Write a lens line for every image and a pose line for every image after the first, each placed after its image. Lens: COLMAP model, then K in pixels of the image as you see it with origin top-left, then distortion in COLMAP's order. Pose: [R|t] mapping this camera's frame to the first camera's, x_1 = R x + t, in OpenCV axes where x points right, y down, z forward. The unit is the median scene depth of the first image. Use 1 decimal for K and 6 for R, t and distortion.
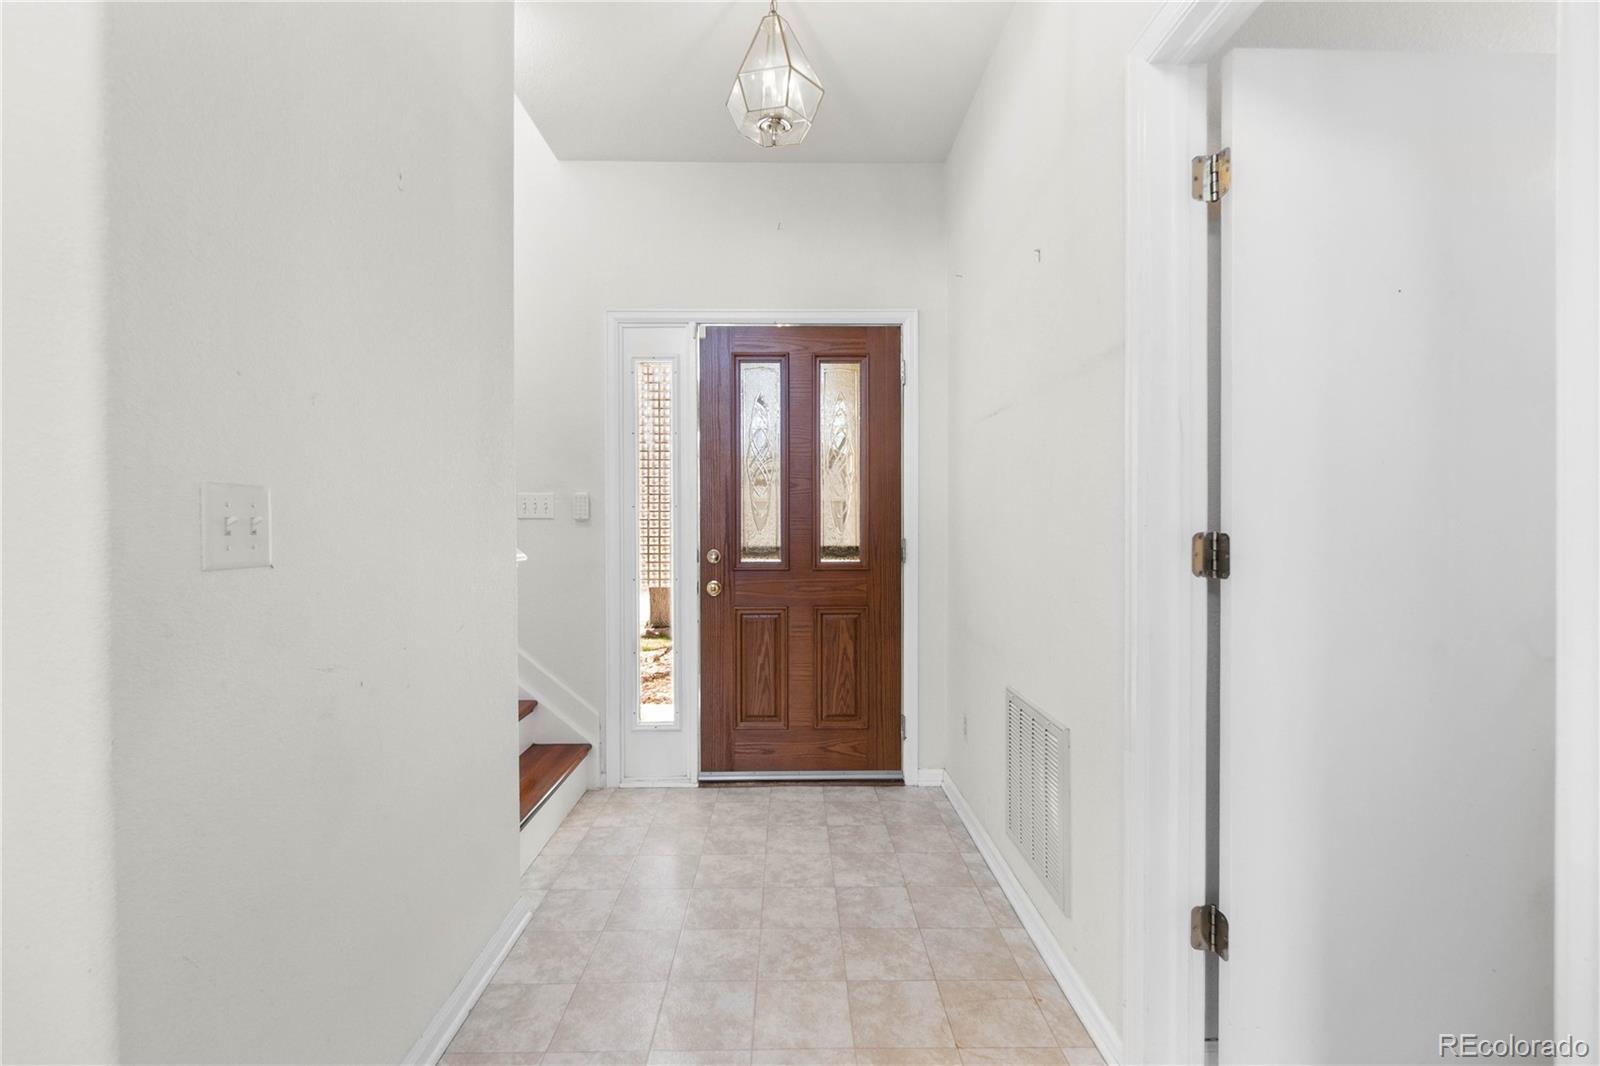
lens RADIAL K [[686.0, 0, 797.0], [0, 686.0, 529.1], [0, 0, 1]] dist [-0.001926, 0.000390]
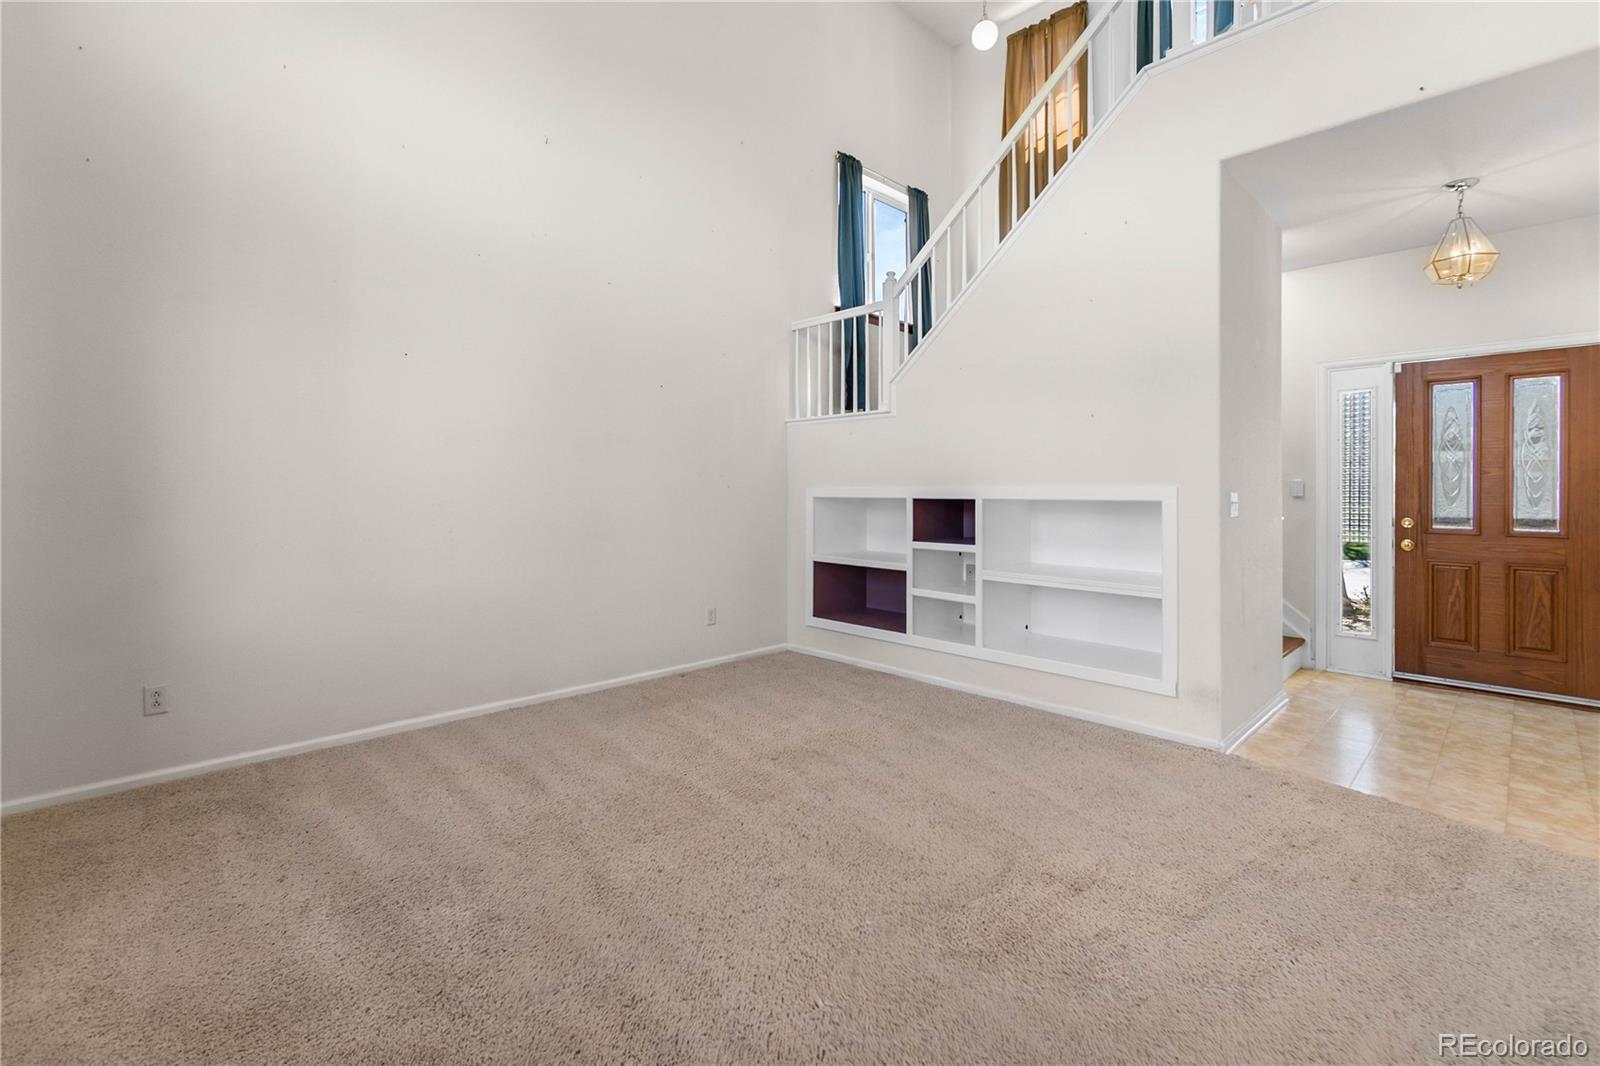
lens RADIAL K [[702.8, 0, 801.2], [0, 702.8, 489.6], [0, 0, 1]] dist [0.002499, 0.000373]
pose [[0.686184, 0.003957, -0.727417, 0.080141], [-0.007502, 0.999971, -0.001637, -0.017945], [0.727389, 0.006580, 0.686194, -0.937199]]
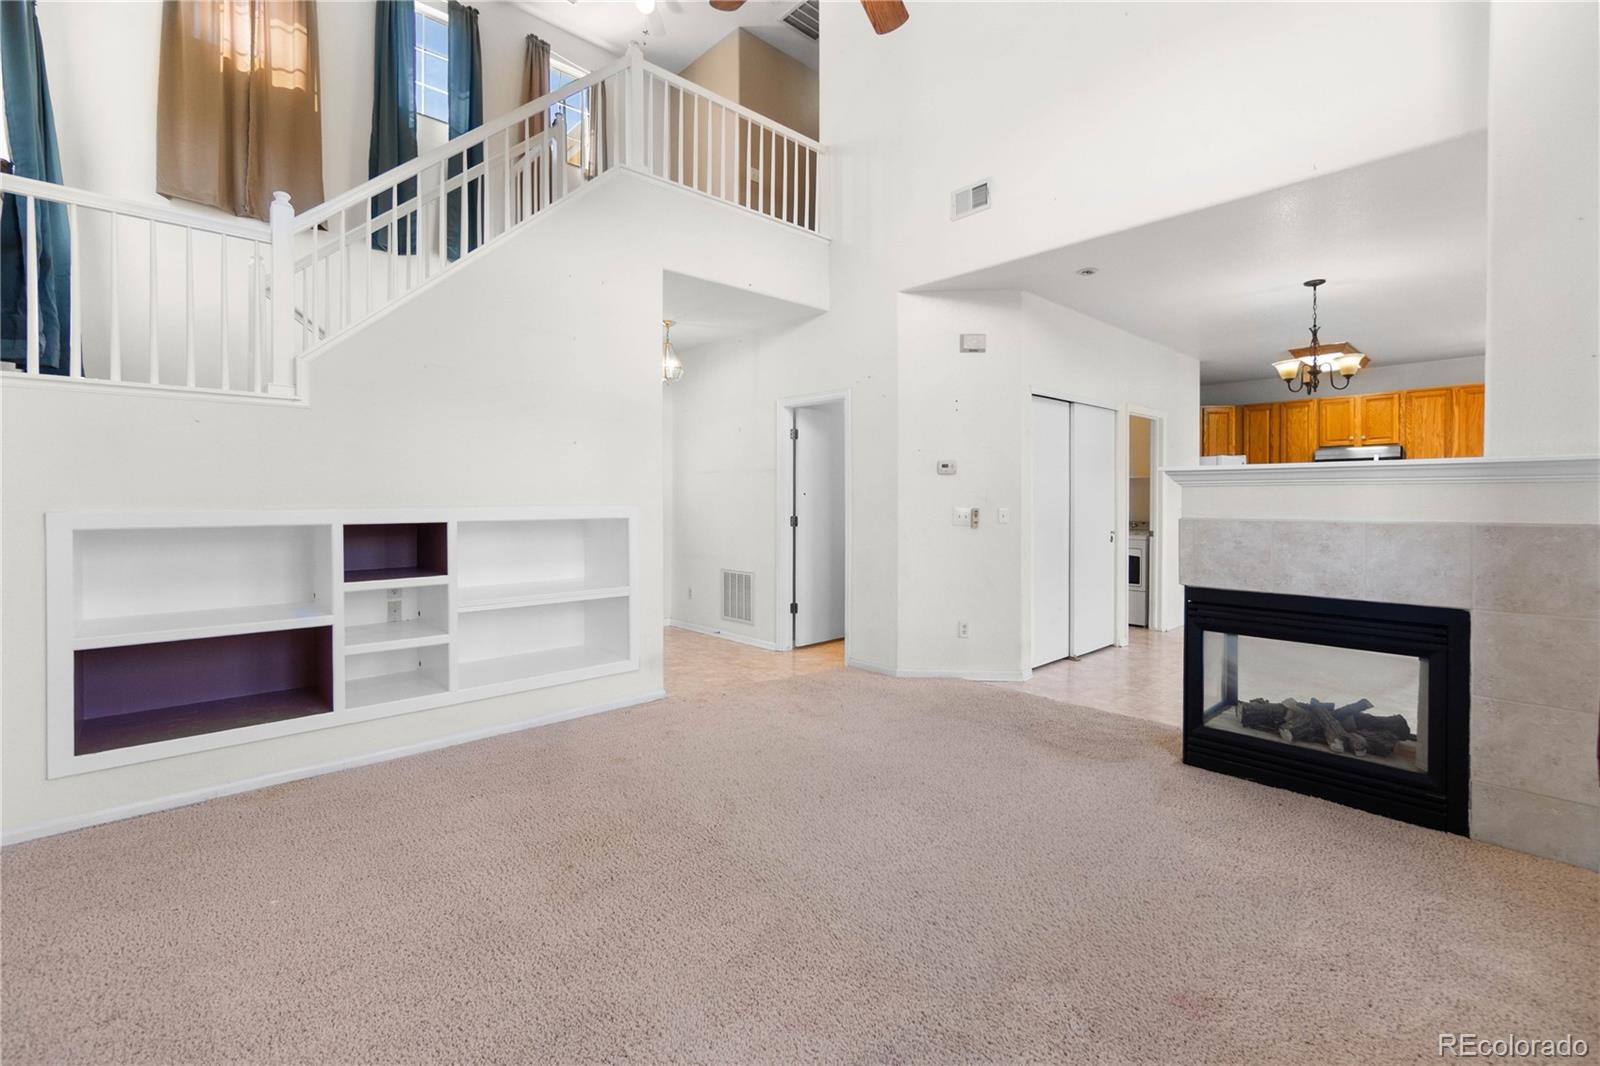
lens RADIAL K [[699.4, 0, 784.9], [0, 699.4, 507.5], [0, 0, 1]] dist [-0.000197, 0.000188]
pose [[0.756385, -0.006903, 0.654091, -1.028487], [0.003430, 0.999972, 0.006587, -0.035173], [-0.654118, -0.002739, 0.756388, -1.018480]]
